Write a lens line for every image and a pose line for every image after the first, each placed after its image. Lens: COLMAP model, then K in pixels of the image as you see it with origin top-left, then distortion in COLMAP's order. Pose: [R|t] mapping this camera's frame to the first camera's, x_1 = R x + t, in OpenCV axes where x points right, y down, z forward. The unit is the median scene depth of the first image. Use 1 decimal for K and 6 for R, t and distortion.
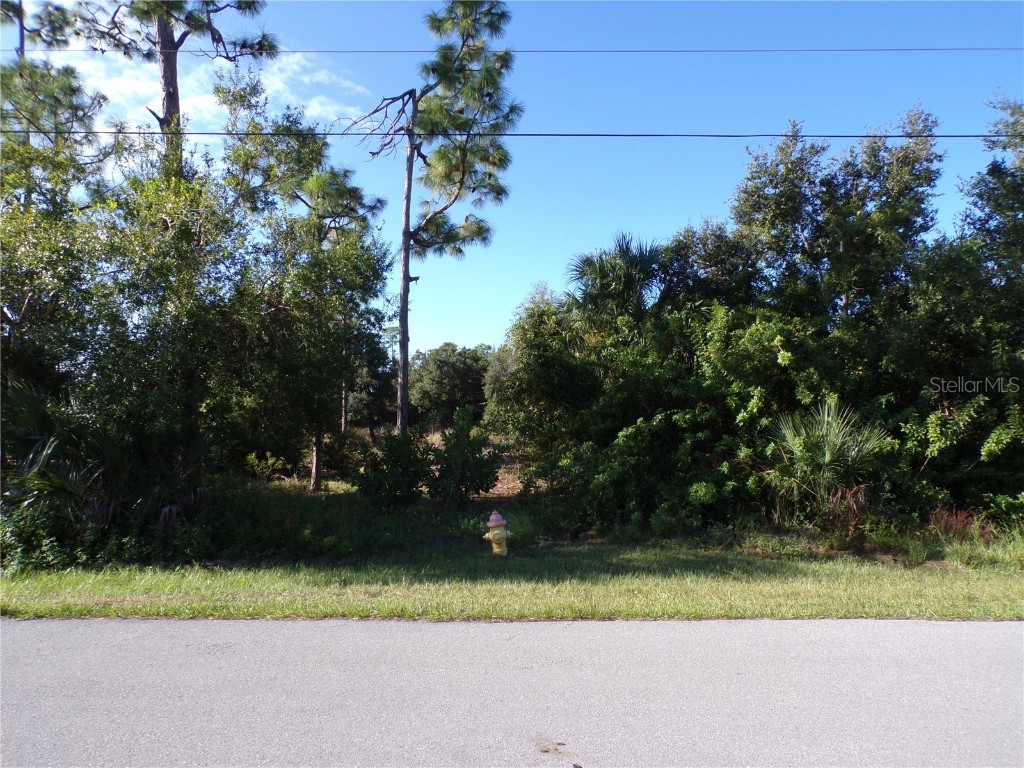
lens RADIAL K [[687.4, 0, 509.6], [0, 687.4, 387.5], [0, 0, 1]] dist [-0.035900, 0.036080]
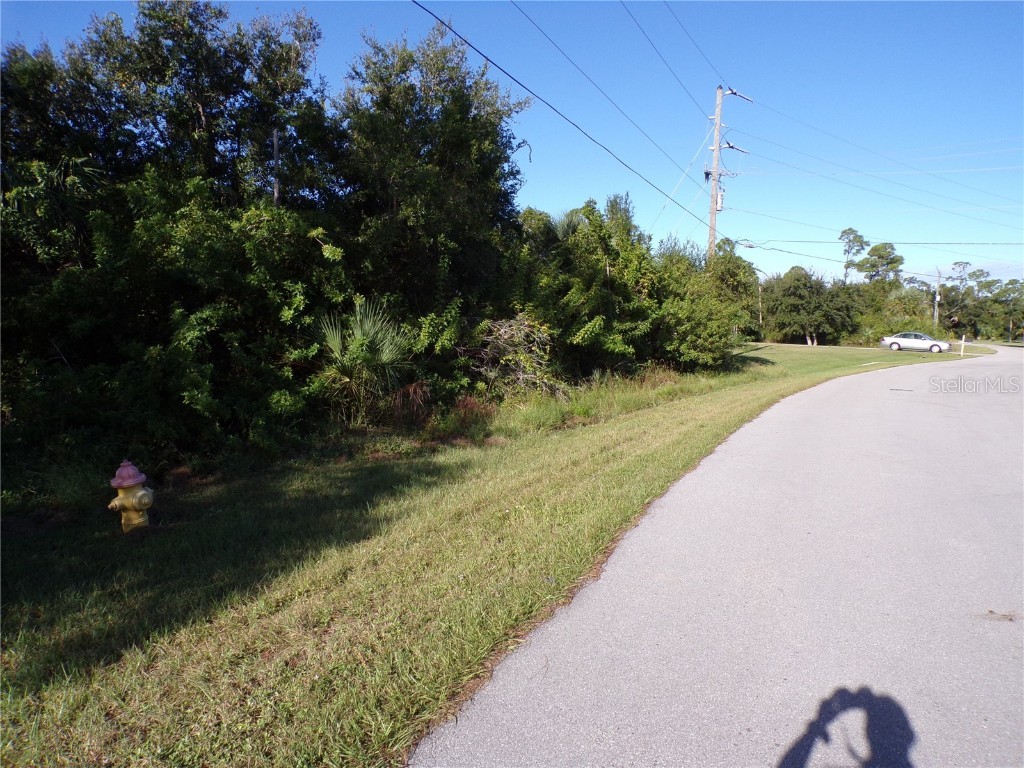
lens RADIAL K [[687.4, 0, 509.6], [0, 687.4, 387.5], [0, 0, 1]] dist [-0.035900, 0.036080]
pose [[0.414959, -0.077604, 0.906525, -0.311550], [-0.062157, 0.991610, 0.113340, 0.015863], [-0.907715, -0.103378, 0.406653, 0.320277]]
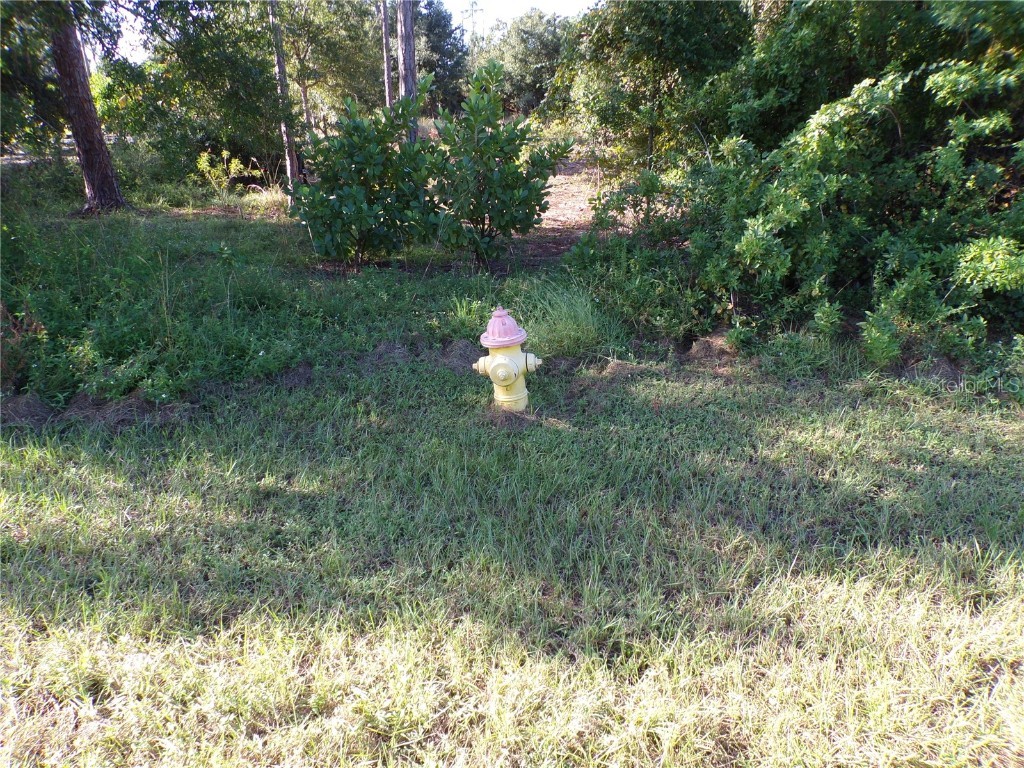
lens RADIAL K [[687.4, 0, 509.6], [0, 687.4, 387.5], [0, 0, 1]] dist [-0.035900, 0.036080]
pose [[0.990694, 0.048866, -0.127032, 0.029460], [0.008758, 0.908504, 0.417785, 0.034027], [0.135824, -0.415010, 0.899621, 0.436203]]
